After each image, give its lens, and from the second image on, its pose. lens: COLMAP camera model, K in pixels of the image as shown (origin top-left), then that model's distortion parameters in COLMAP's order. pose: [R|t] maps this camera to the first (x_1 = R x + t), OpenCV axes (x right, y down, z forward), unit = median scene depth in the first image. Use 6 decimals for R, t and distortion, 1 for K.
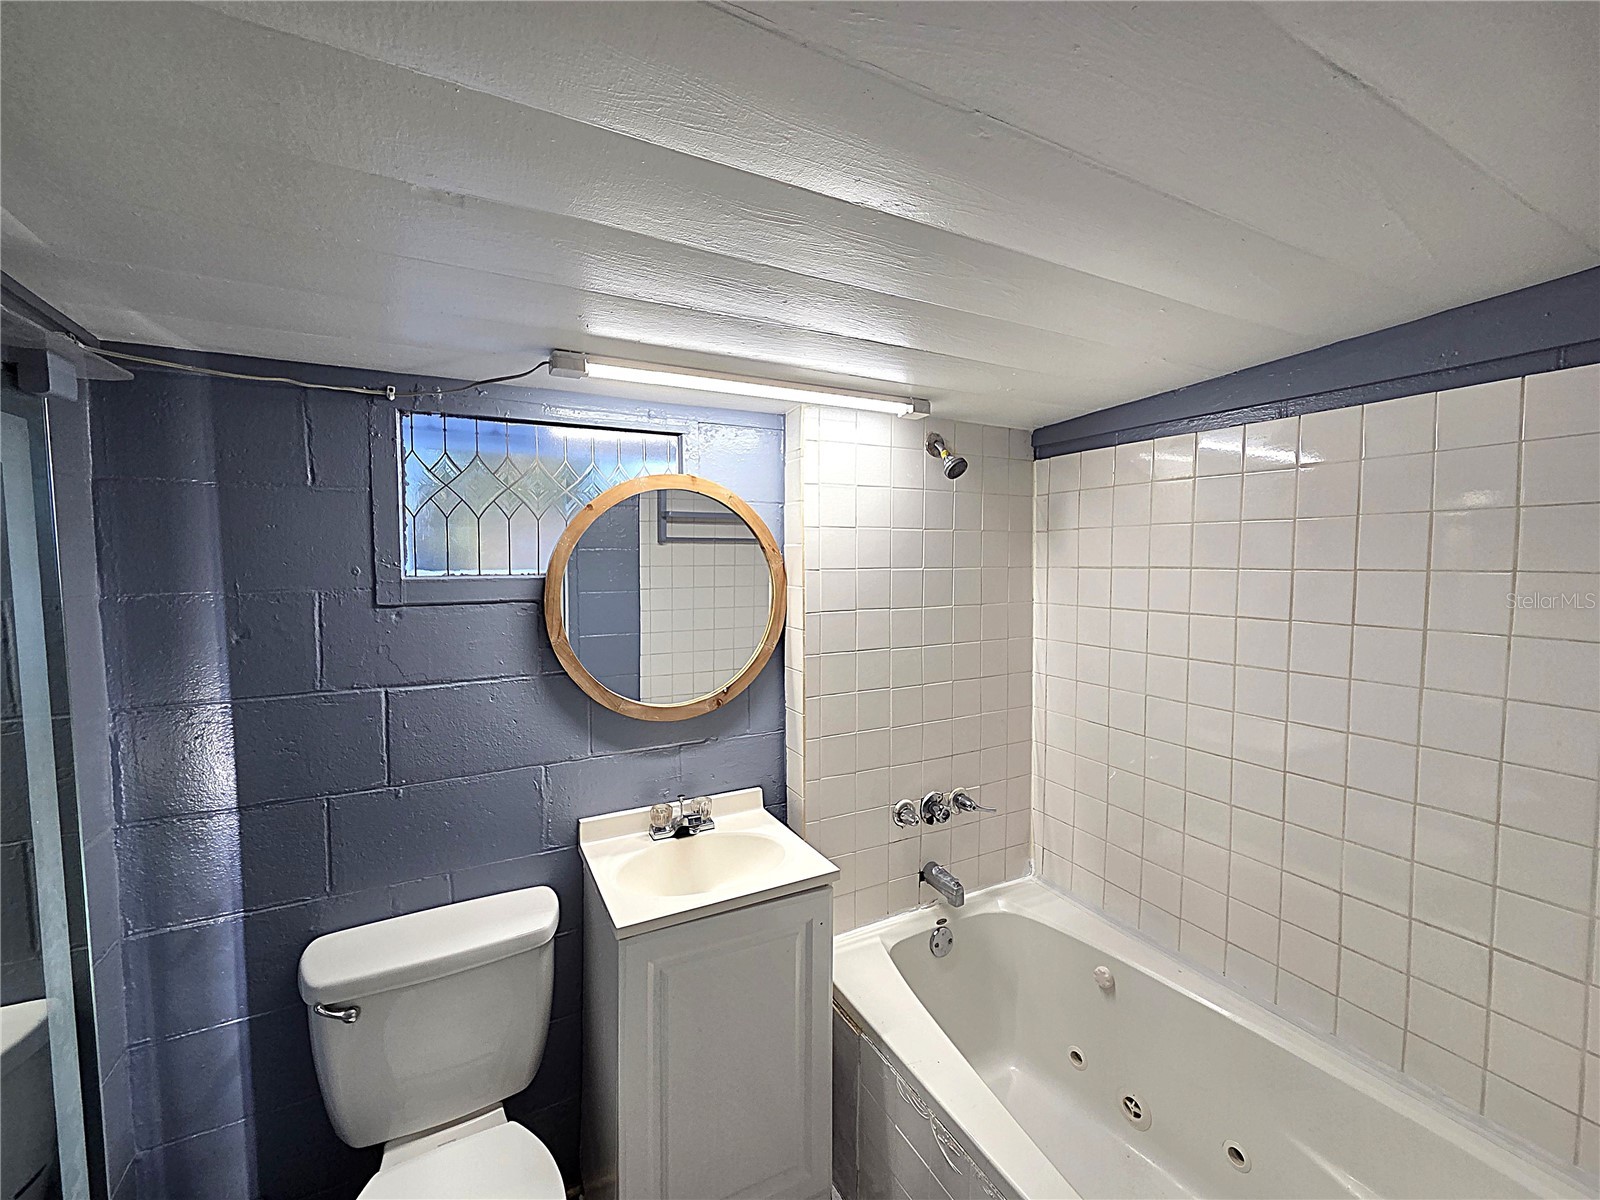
lens RADIAL K [[653.6, 0, 798.2], [0, 653.6, 598.4], [0, 0, 1]] dist [0.008855, -0.002216]
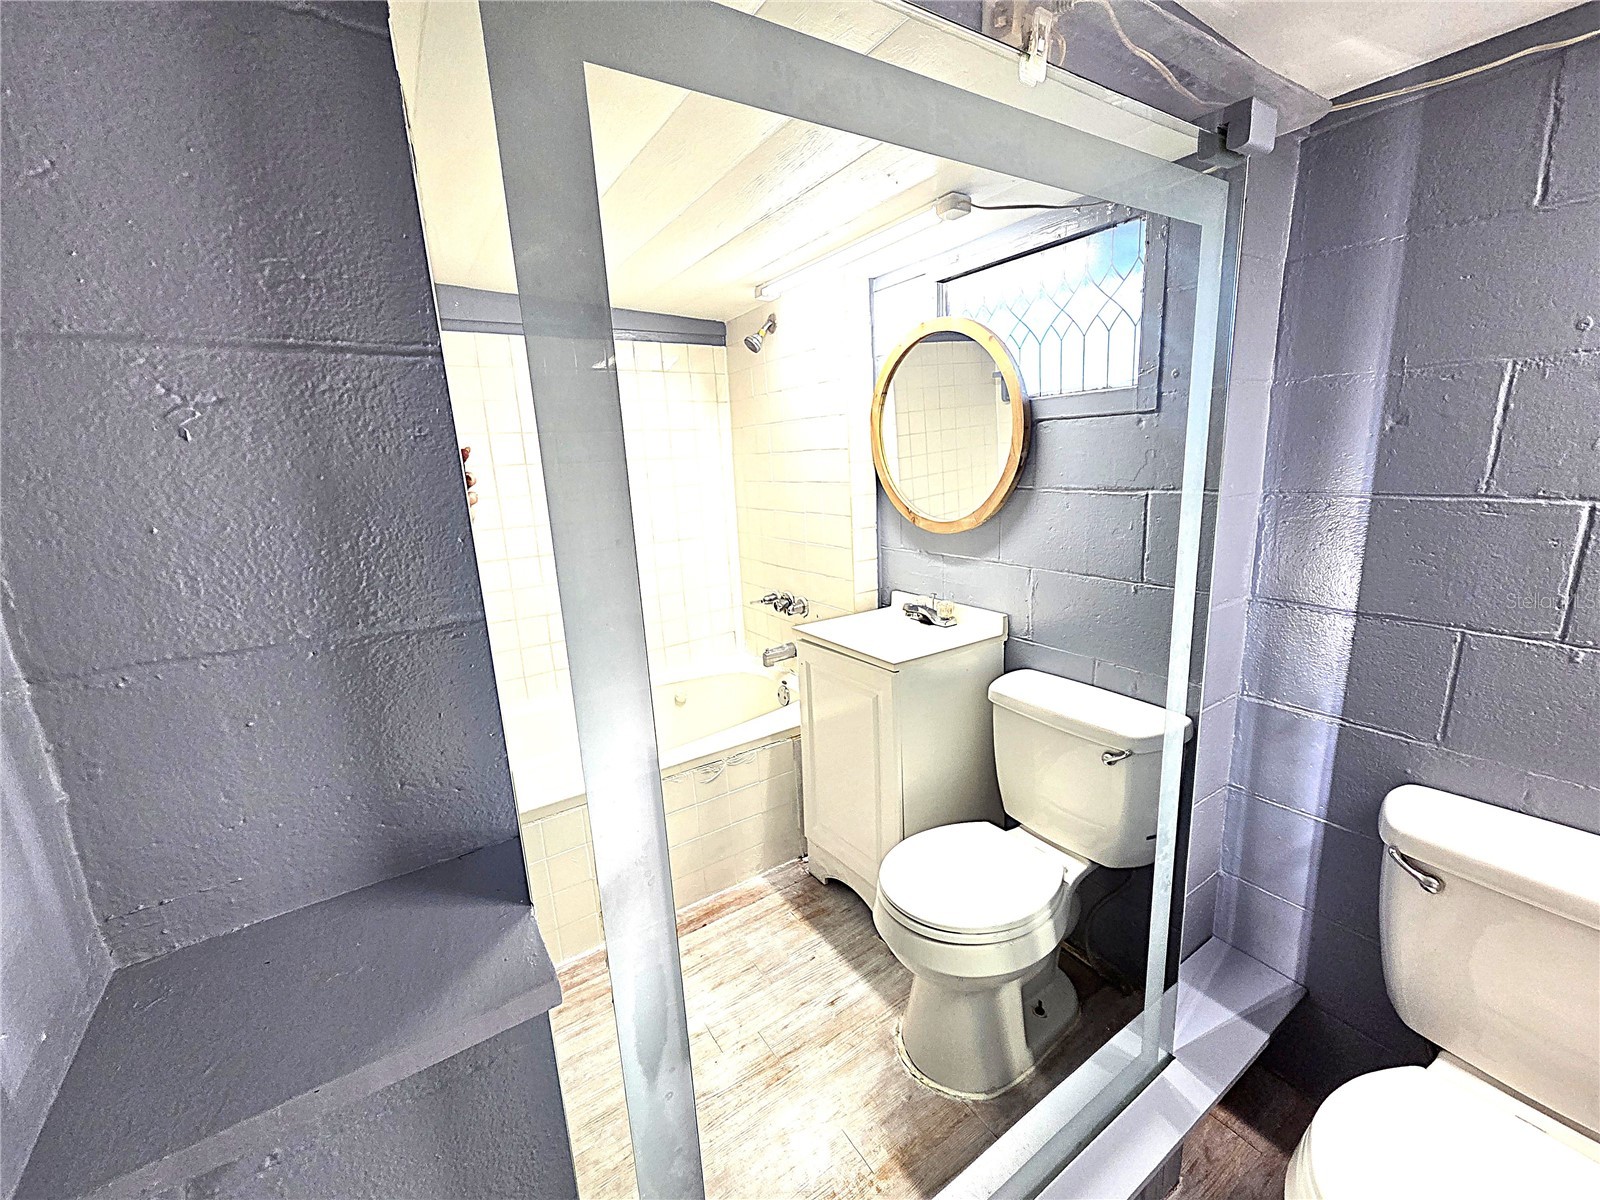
lens RADIAL K [[653.6, 0, 805.5], [0, 653.6, 591.5], [0, 0, 1]] dist [0.008855, -0.002216]
pose [[0.108307, 0.214689, -0.970659, -0.032564], [-0.018360, 0.976668, 0.213970, 0.096148], [0.993948, -0.005353, 0.109721, 0.109700]]
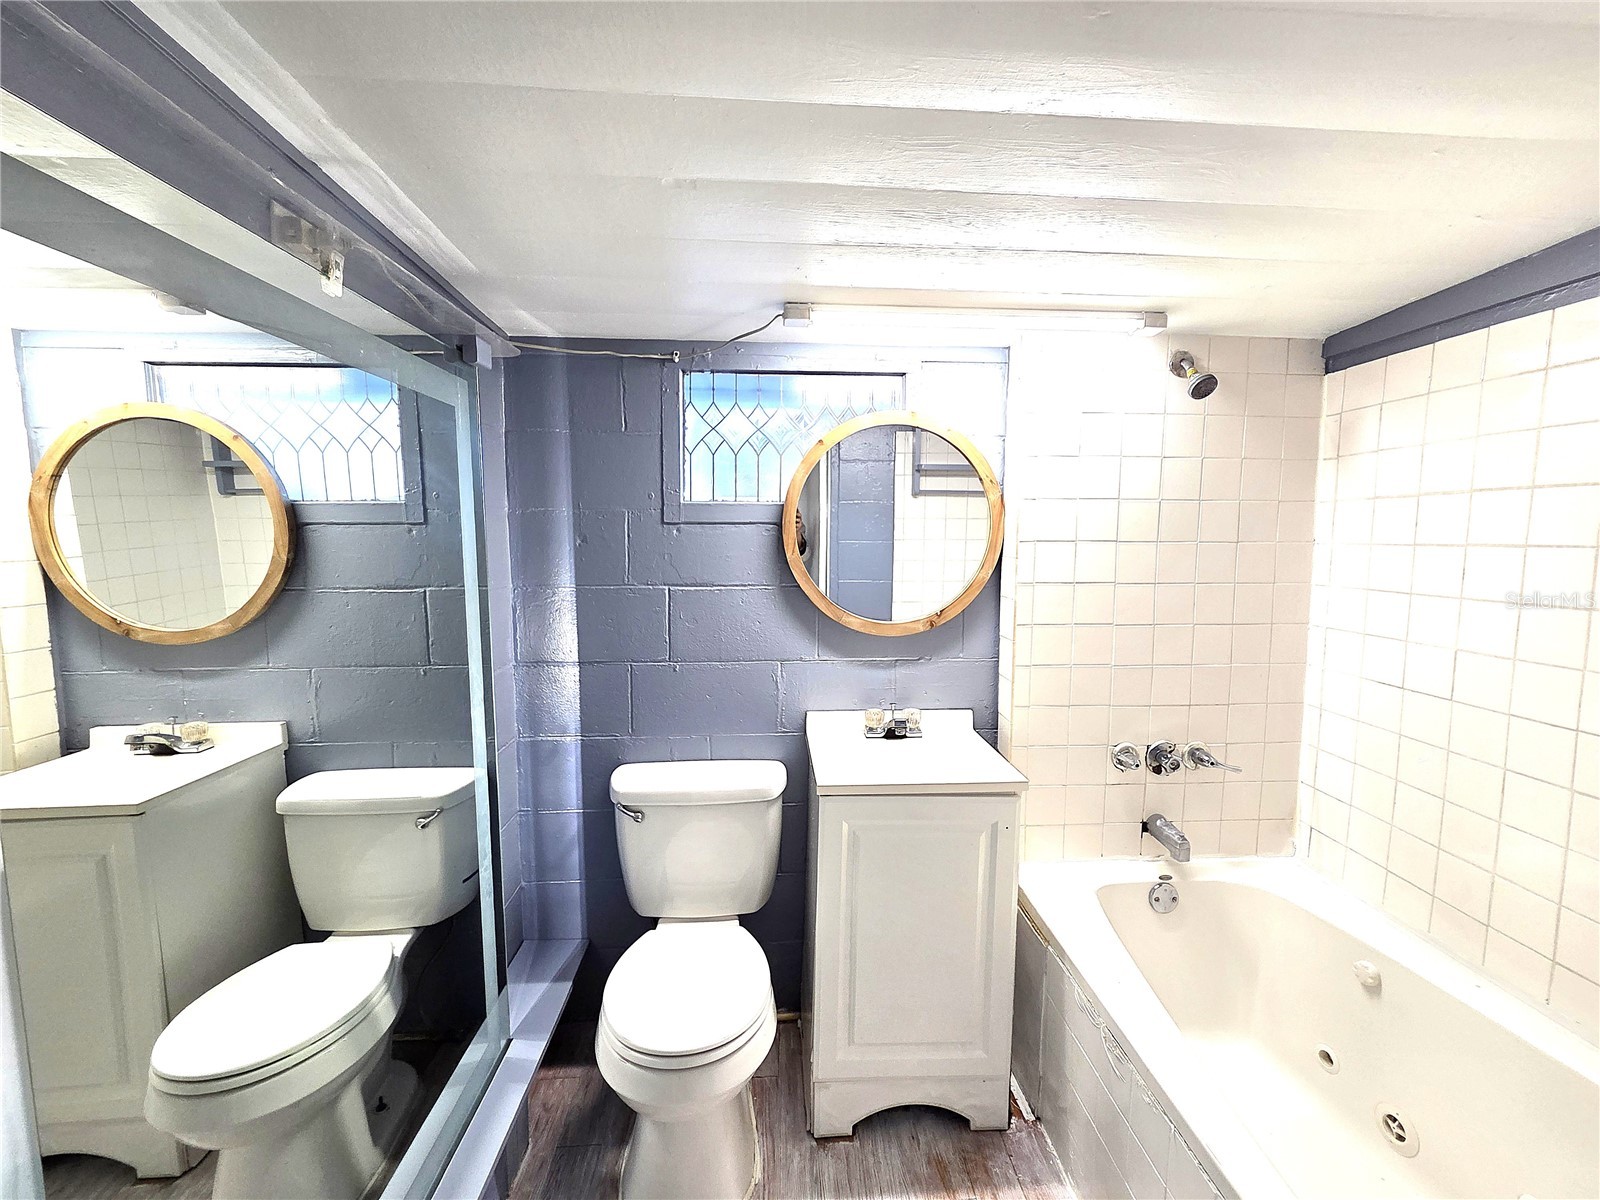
lens RADIAL K [[653.6, 0, 808.3], [0, 653.6, 598.6], [0, 0, 1]] dist [0.008855, -0.002216]
pose [[0.914623, 0.047451, -0.401515, 0.152054], [-0.032423, 0.998499, 0.044145, 0.094084], [0.403007, -0.027357, 0.914788, -0.084343]]
